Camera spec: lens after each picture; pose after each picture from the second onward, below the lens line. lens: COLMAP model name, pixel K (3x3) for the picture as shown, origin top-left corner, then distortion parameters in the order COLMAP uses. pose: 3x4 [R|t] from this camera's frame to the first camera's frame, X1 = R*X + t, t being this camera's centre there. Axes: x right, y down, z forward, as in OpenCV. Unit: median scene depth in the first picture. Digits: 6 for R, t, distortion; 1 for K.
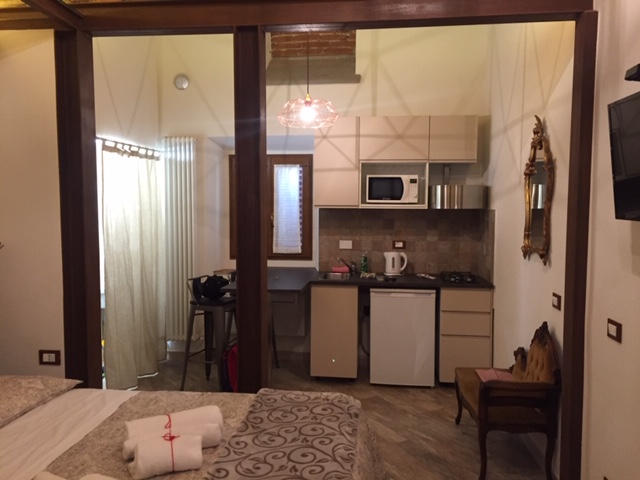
lens RADIAL K [[548.5, 0, 319.7], [0, 548.5, 240.2], [0, 0, 1]] dist [0.069148, -0.036503]
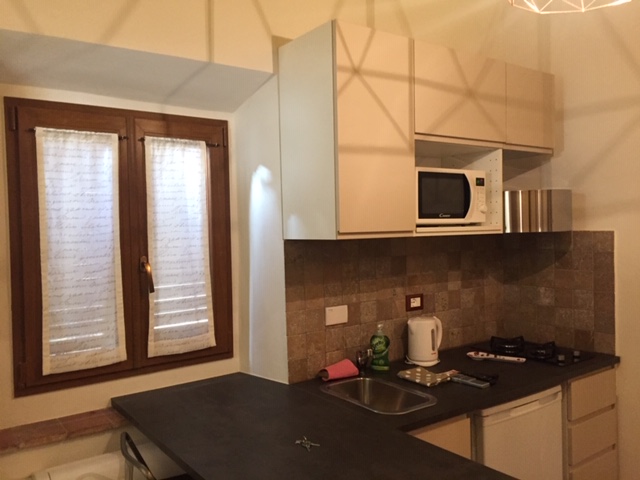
lens RADIAL K [[548.5, 0, 319.8], [0, 548.5, 241.2], [0, 0, 1]] dist [0.069148, -0.036503]
pose [[0.735178, -0.040934, 0.676637, -0.301176], [0.070099, 0.997414, -0.015824, -0.052626], [-0.674240, 0.059065, 0.736147, 0.709184]]
